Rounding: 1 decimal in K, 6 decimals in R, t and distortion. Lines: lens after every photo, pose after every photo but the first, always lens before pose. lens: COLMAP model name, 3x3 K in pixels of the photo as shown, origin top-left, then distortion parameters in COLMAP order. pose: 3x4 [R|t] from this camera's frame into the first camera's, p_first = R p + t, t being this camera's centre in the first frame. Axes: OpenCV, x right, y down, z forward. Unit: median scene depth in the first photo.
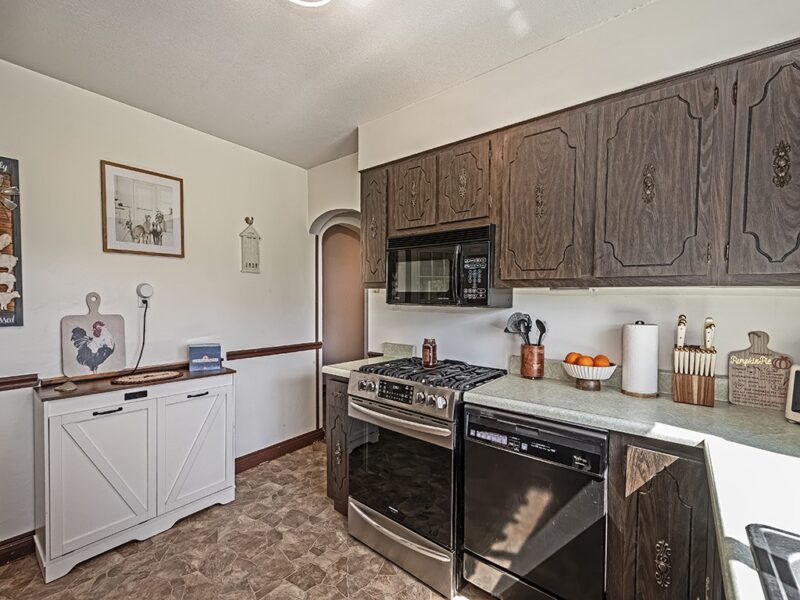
lens RADIAL K [[350.2, 0, 400.9], [0, 350.2, 309.0], [0, 0, 1]] dist [0.001356, 0.023332]
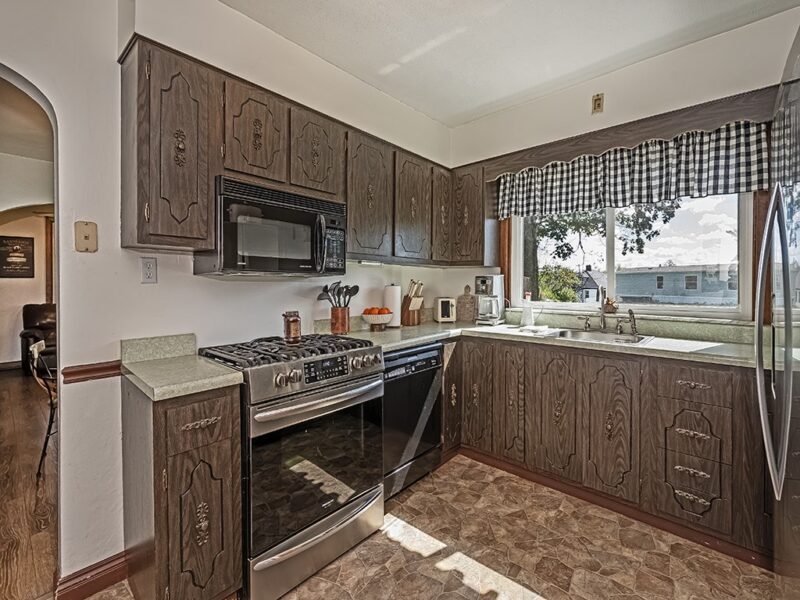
lens RADIAL K [[358.5, 0, 399.1], [0, 358.5, 286.9], [0, 0, 1]] dist [0.017039, -0.000337]
pose [[0.066672, -0.018416, 0.997605, -0.951535], [0.030437, 0.999402, 0.016415, 0.020113], [-0.997311, 0.029270, 0.067192, 0.787132]]
